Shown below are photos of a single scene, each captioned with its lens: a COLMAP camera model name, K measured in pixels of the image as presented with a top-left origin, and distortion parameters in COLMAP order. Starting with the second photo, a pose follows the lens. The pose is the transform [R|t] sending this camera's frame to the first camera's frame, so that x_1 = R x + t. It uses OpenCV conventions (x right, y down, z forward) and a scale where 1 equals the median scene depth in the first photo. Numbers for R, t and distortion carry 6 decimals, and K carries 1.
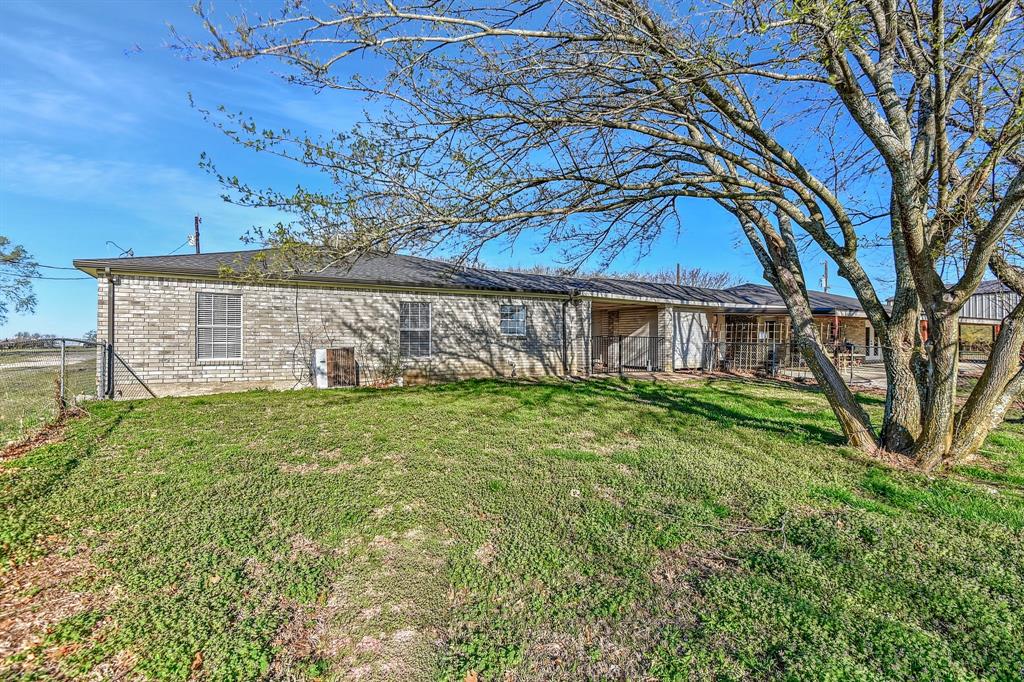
lens RADIAL K [[467.8, 0, 520.4], [0, 467.8, 341.1], [0, 0, 1]] dist [-0.001646, -0.005190]
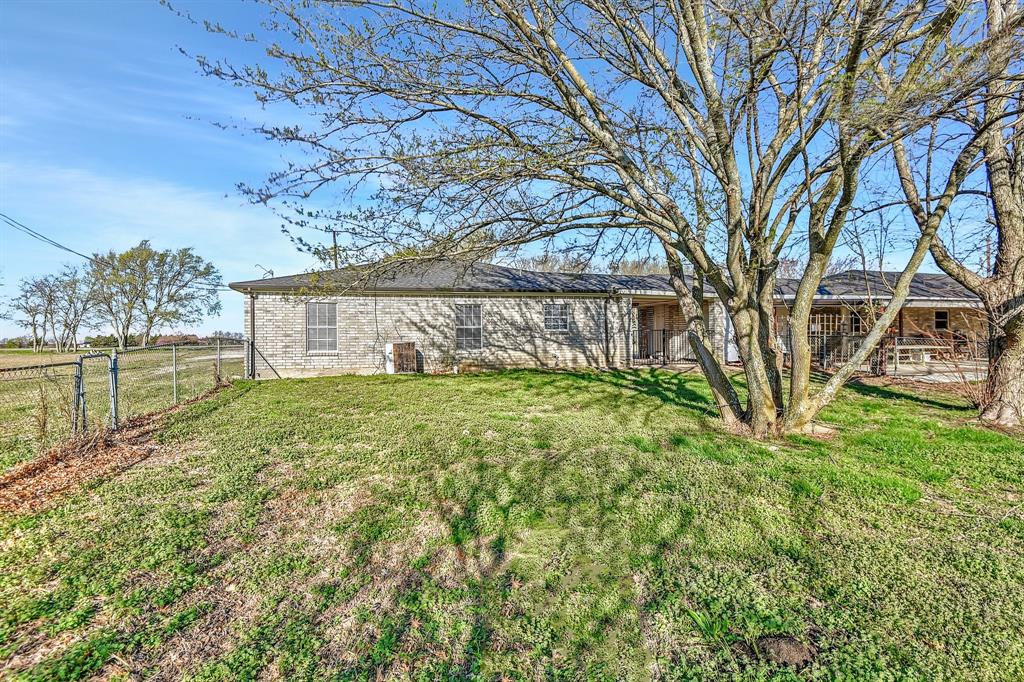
lens RADIAL K [[467.8, 0, 520.4], [0, 467.8, 341.1], [0, 0, 1]] dist [-0.001646, -0.005190]
pose [[0.970574, -0.006703, -0.240711, 0.184646], [0.010011, 0.999872, 0.012520, -0.001571], [0.240596, -0.014561, 0.970516, -0.136554]]
